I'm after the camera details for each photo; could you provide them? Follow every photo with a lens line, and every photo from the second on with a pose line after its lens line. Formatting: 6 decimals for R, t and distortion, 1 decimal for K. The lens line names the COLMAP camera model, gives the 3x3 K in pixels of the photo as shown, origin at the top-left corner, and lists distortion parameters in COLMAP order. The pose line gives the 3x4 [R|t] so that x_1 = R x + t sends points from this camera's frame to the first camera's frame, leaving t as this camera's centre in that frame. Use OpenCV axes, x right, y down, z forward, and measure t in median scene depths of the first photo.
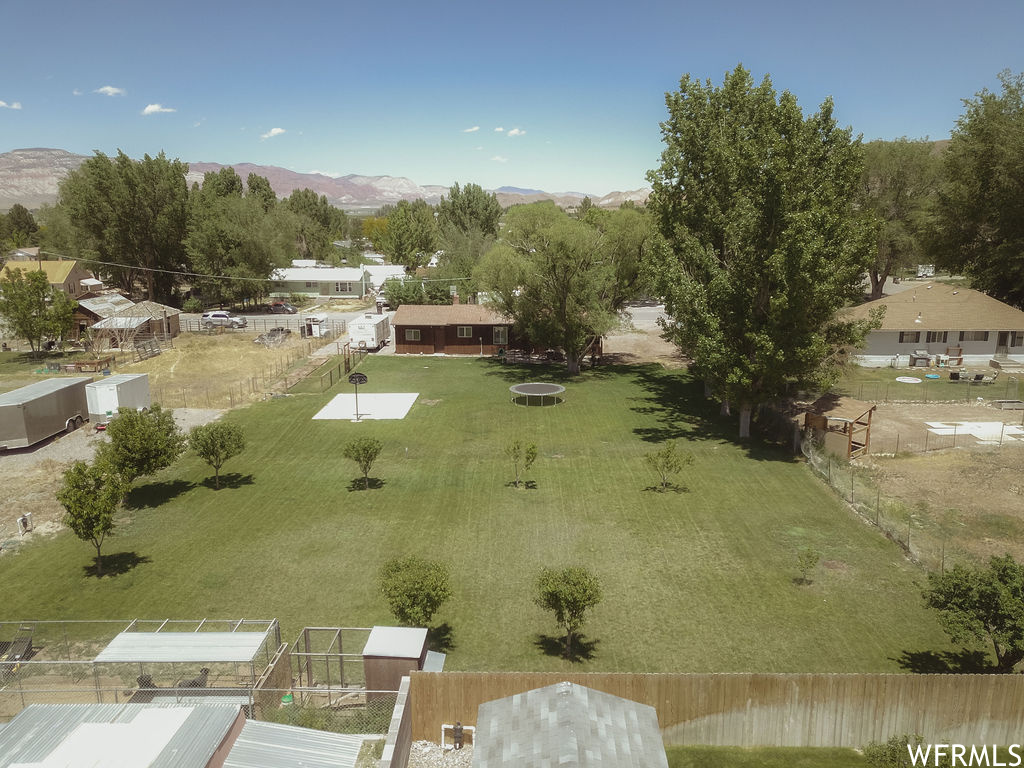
lens RADIAL K [[781.2, 0, 507.1], [0, 781.2, 382.9], [0, 0, 1]] dist [0.011826, -0.009065]
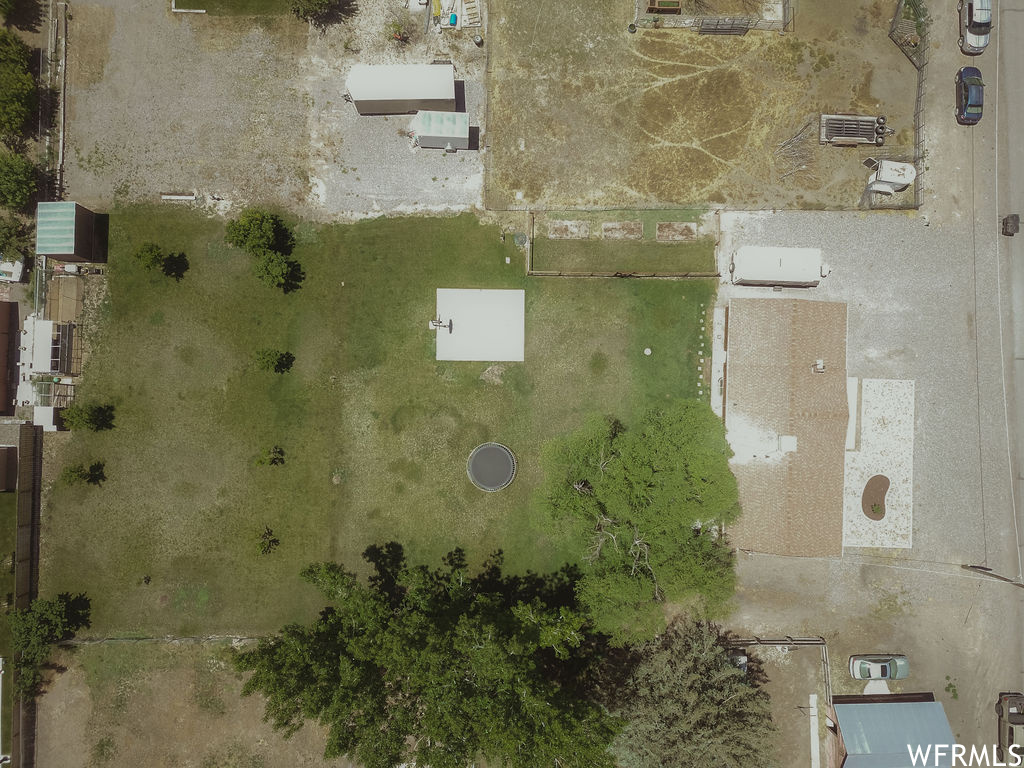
lens RADIAL K [[781.2, 0, 507.1], [0, 781.2, 382.9], [0, 0, 1]] dist [0.011826, -0.009065]
pose [[0.018938, 0.999218, -0.034707, -0.066401], [-0.213759, 0.037957, 0.976149, -1.482706], [0.976703, -0.011068, 0.214310, 1.038718]]
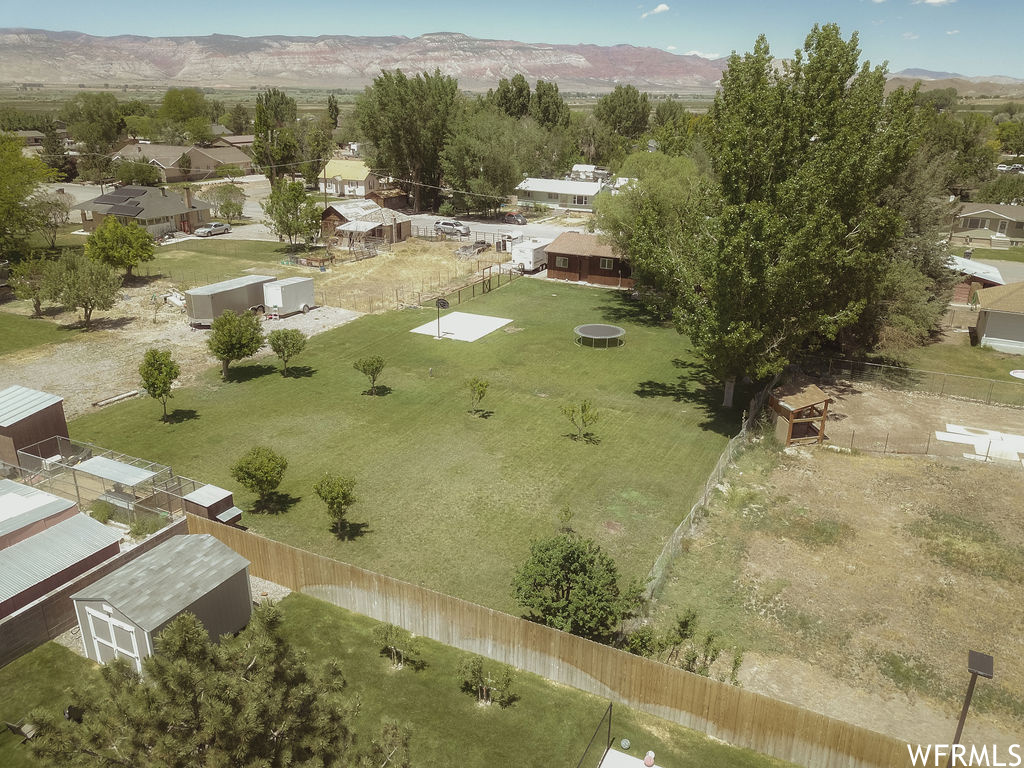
lens RADIAL K [[783.7, 0, 507.5], [0, 783.7, 385.1], [0, 0, 1]] dist [0.006255, -0.007325]
pose [[0.902086, 0.164044, -0.399162, 0.500290], [-0.108181, 0.981362, 0.158828, -0.104616], [0.417777, -0.100094, 0.903019, -0.084499]]
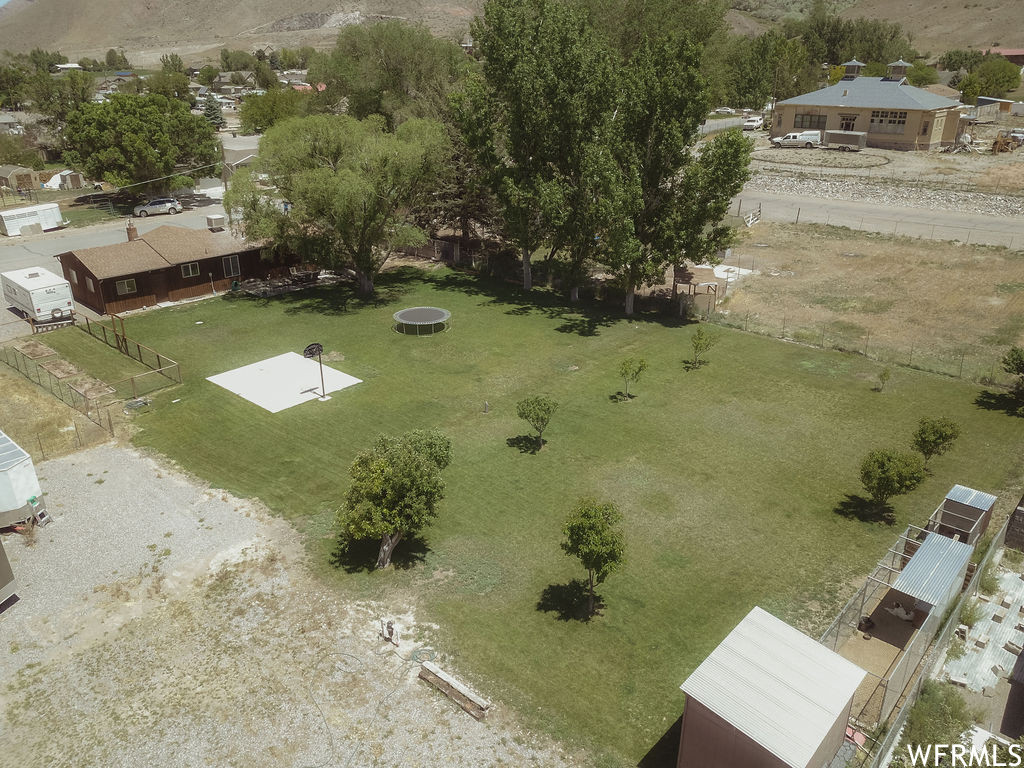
lens RADIAL K [[773.5, 0, 508.4], [0, 773.5, 397.1], [0, 0, 1]] dist [0.091021, -0.180830]
pose [[0.647531, -0.301819, 0.699721, -0.812927], [0.161188, 0.951693, 0.261340, -0.177555], [-0.744797, -0.056439, 0.664900, 0.340504]]
